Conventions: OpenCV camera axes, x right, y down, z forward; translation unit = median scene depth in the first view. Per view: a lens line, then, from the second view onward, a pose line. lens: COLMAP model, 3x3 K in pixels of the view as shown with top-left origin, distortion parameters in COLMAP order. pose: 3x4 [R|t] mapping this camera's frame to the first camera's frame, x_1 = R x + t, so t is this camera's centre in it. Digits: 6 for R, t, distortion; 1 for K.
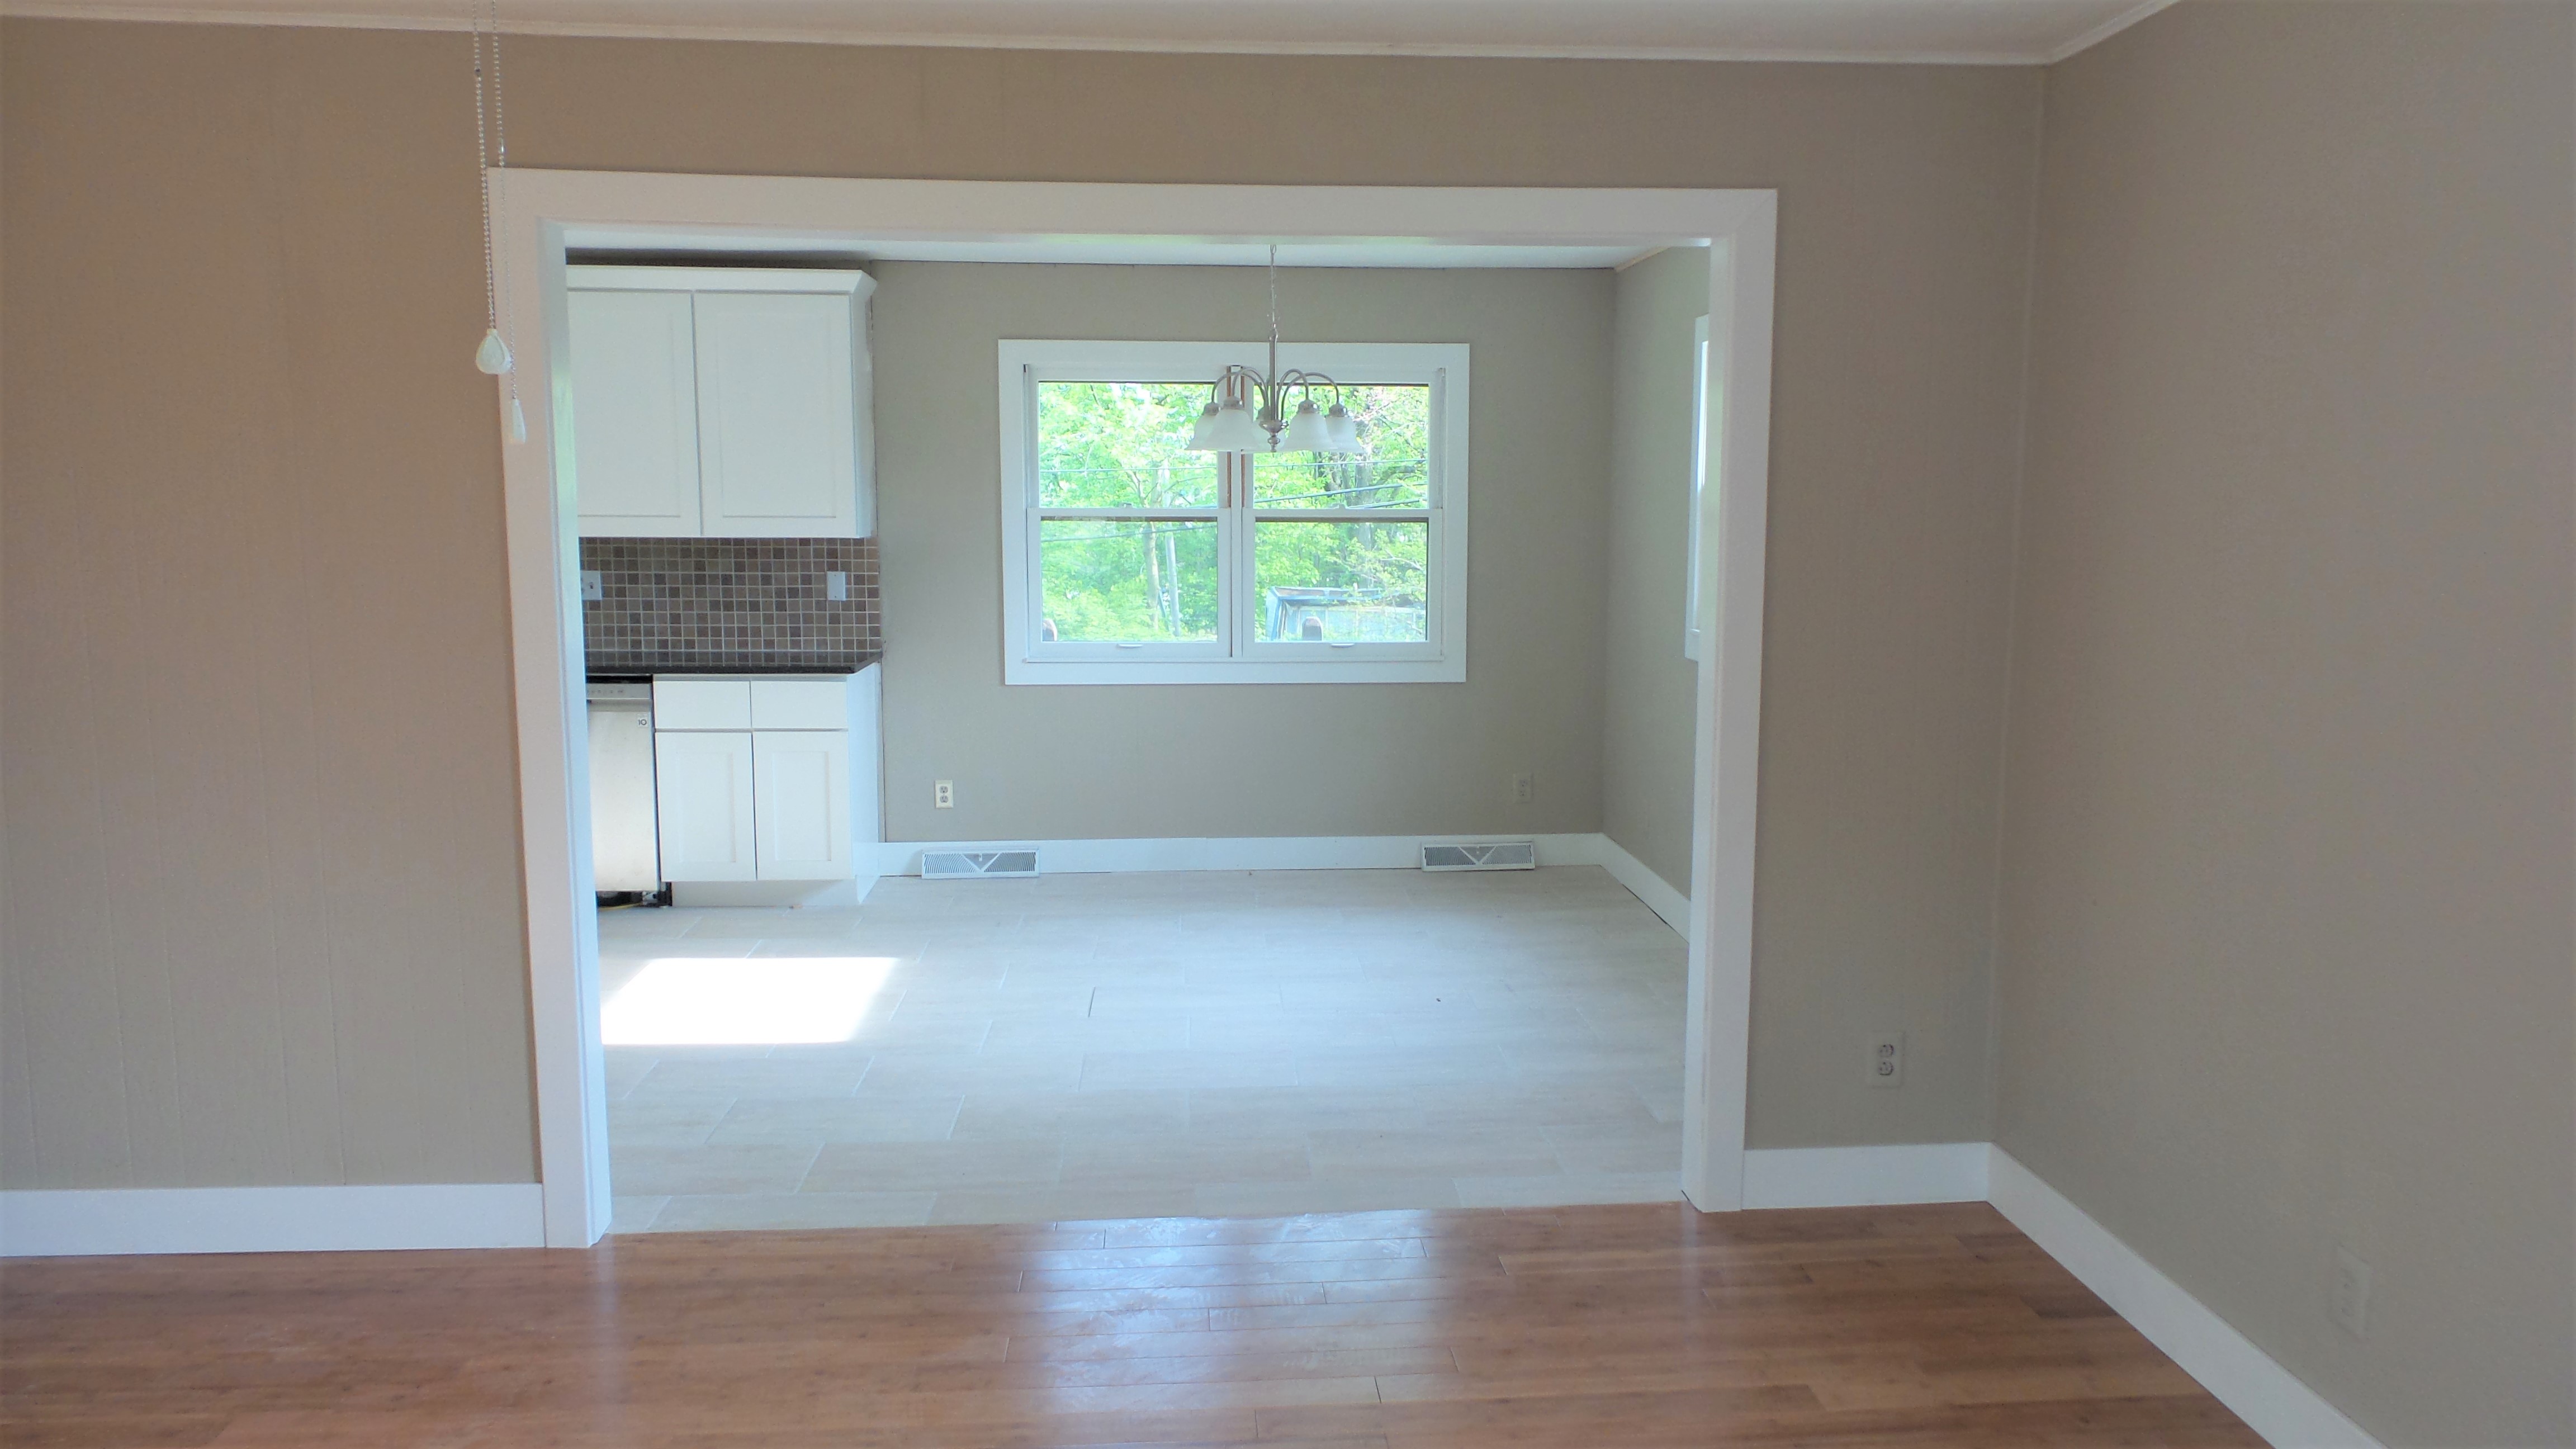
lens RADIAL K [[1869.6, 0, 1299.7], [0, 1869.6, 728.9], [0, 0, 1]] dist [0.004523, 0.011232]
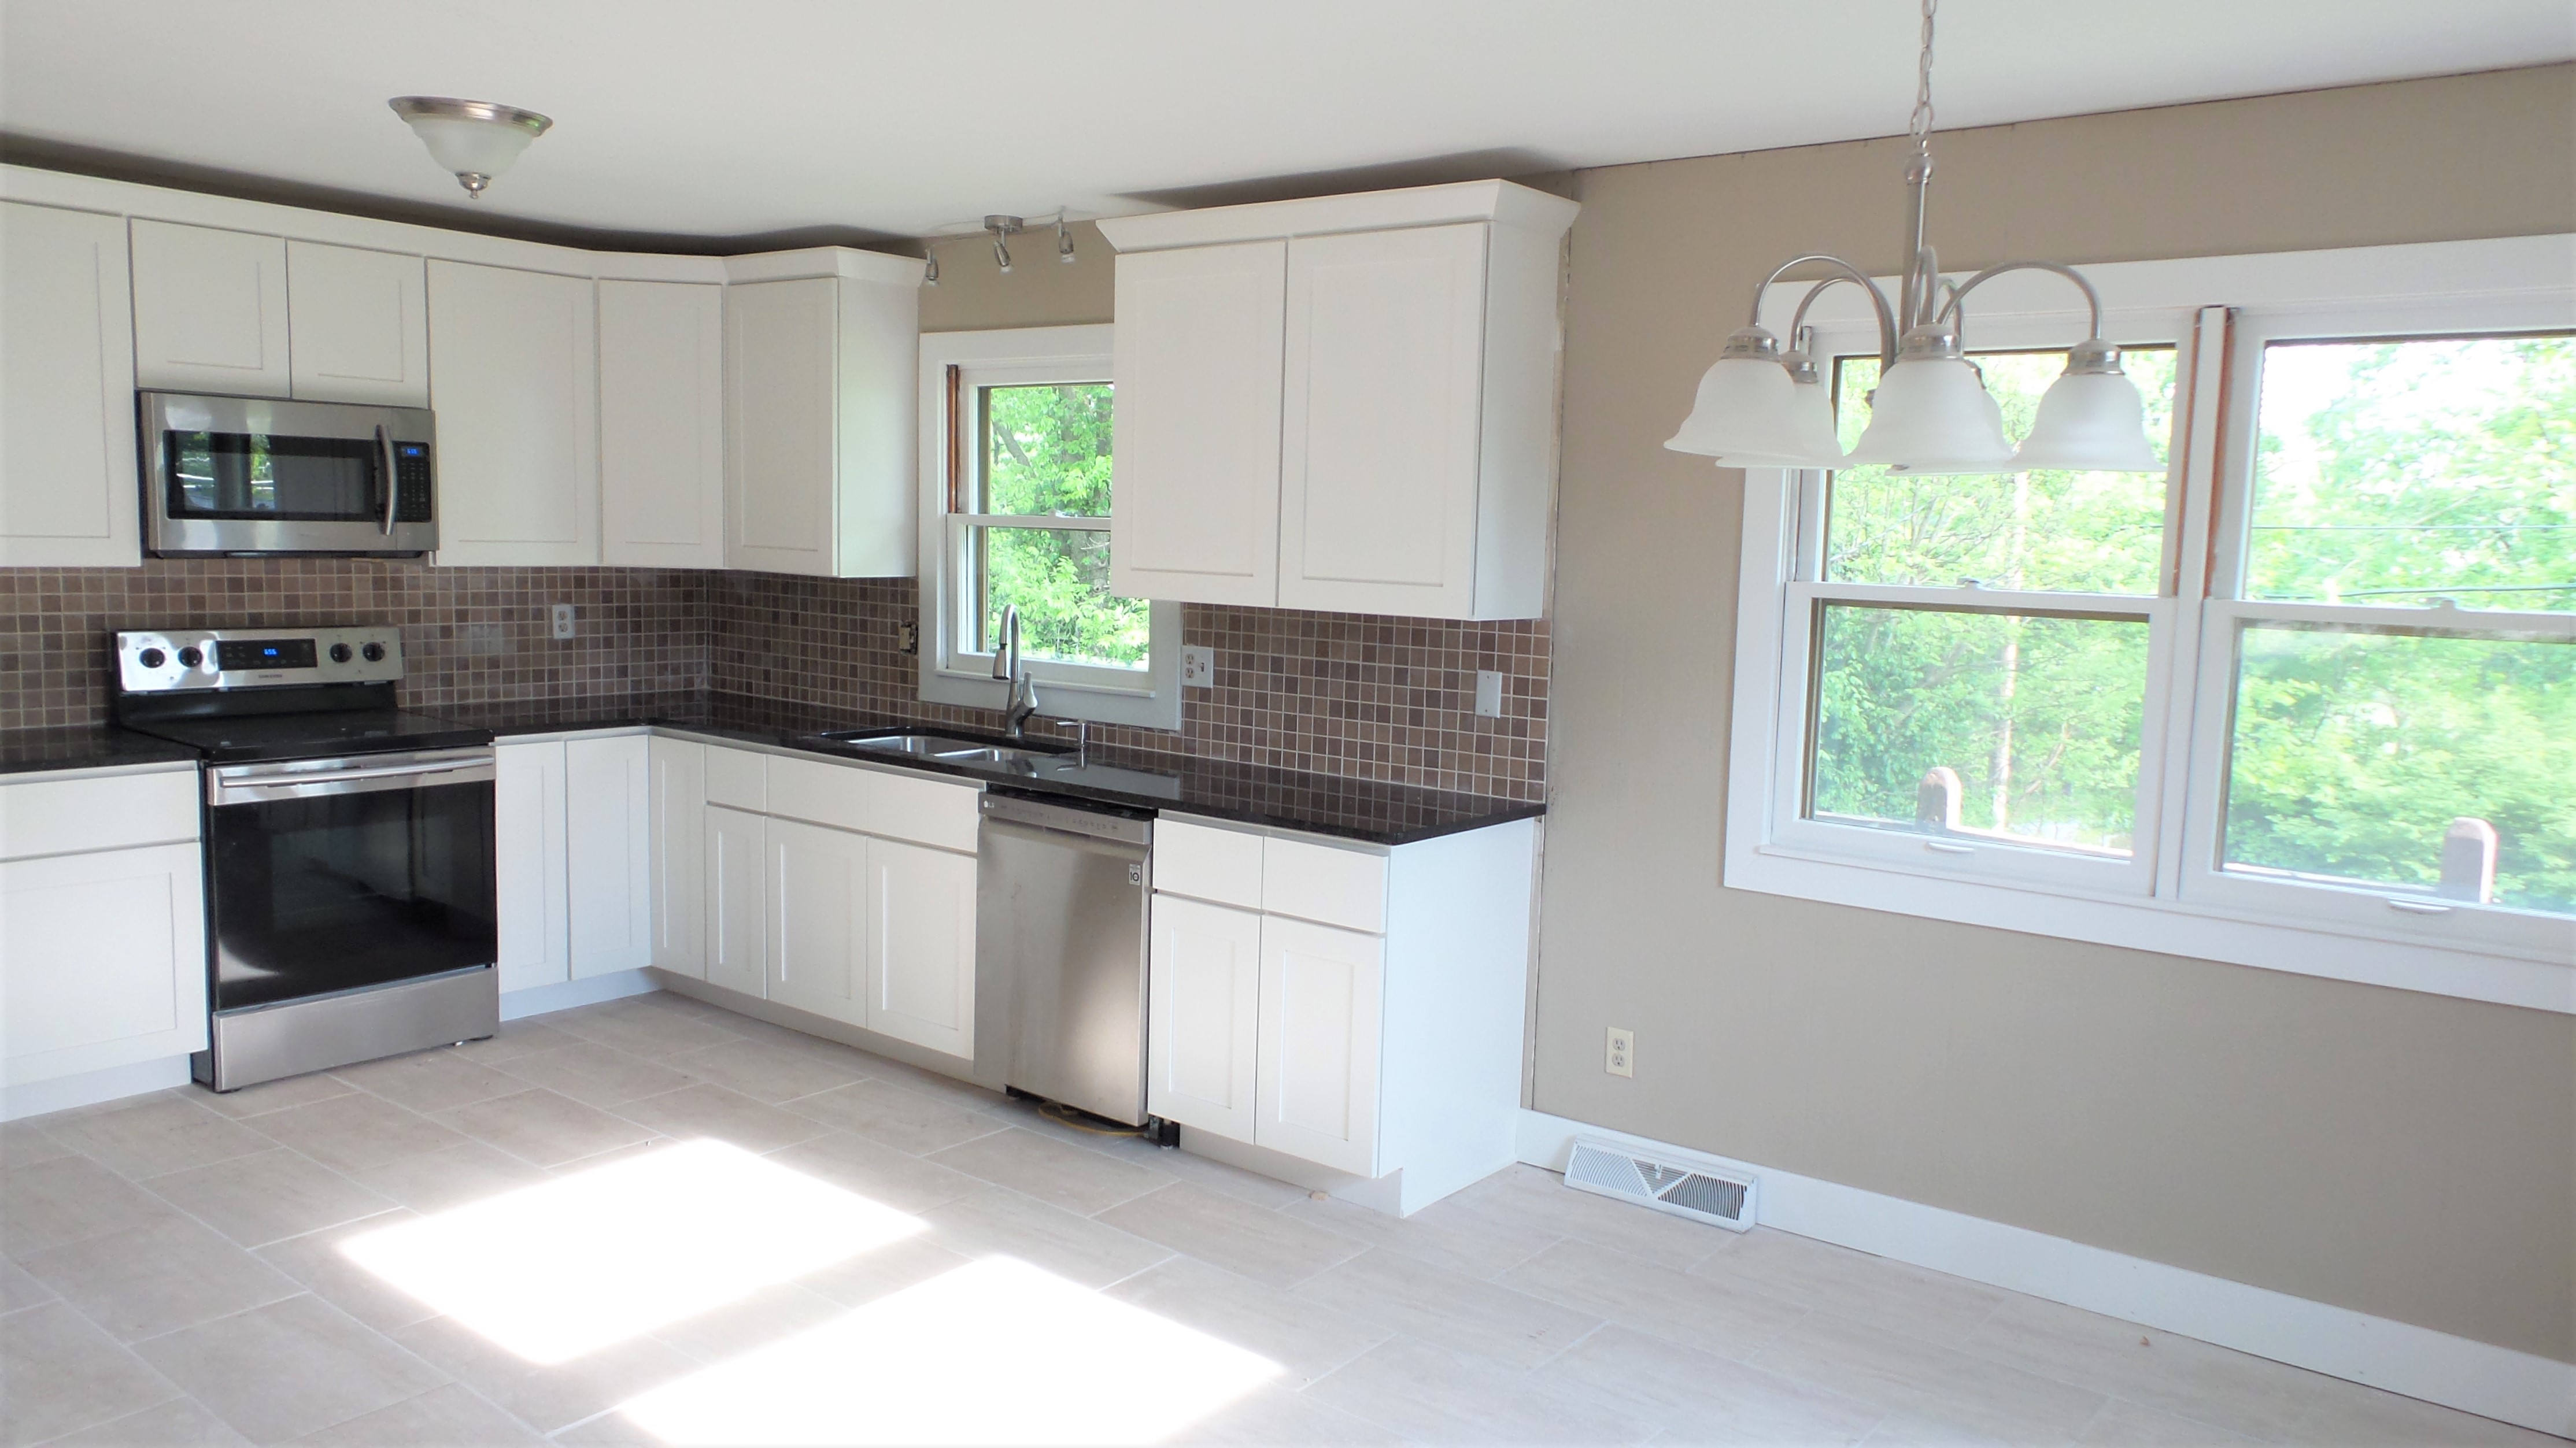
lens RADIAL K [[1869.3, 0, 1277.9], [0, 1869.3, 725.5], [0, 0, 1]] dist [0.004523, 0.011232]
pose [[0.741021, 0.088918, -0.665568, 0.120508], [-0.107862, 0.994085, 0.012718, -0.066098], [0.662762, 0.062365, 0.746229, 0.483184]]
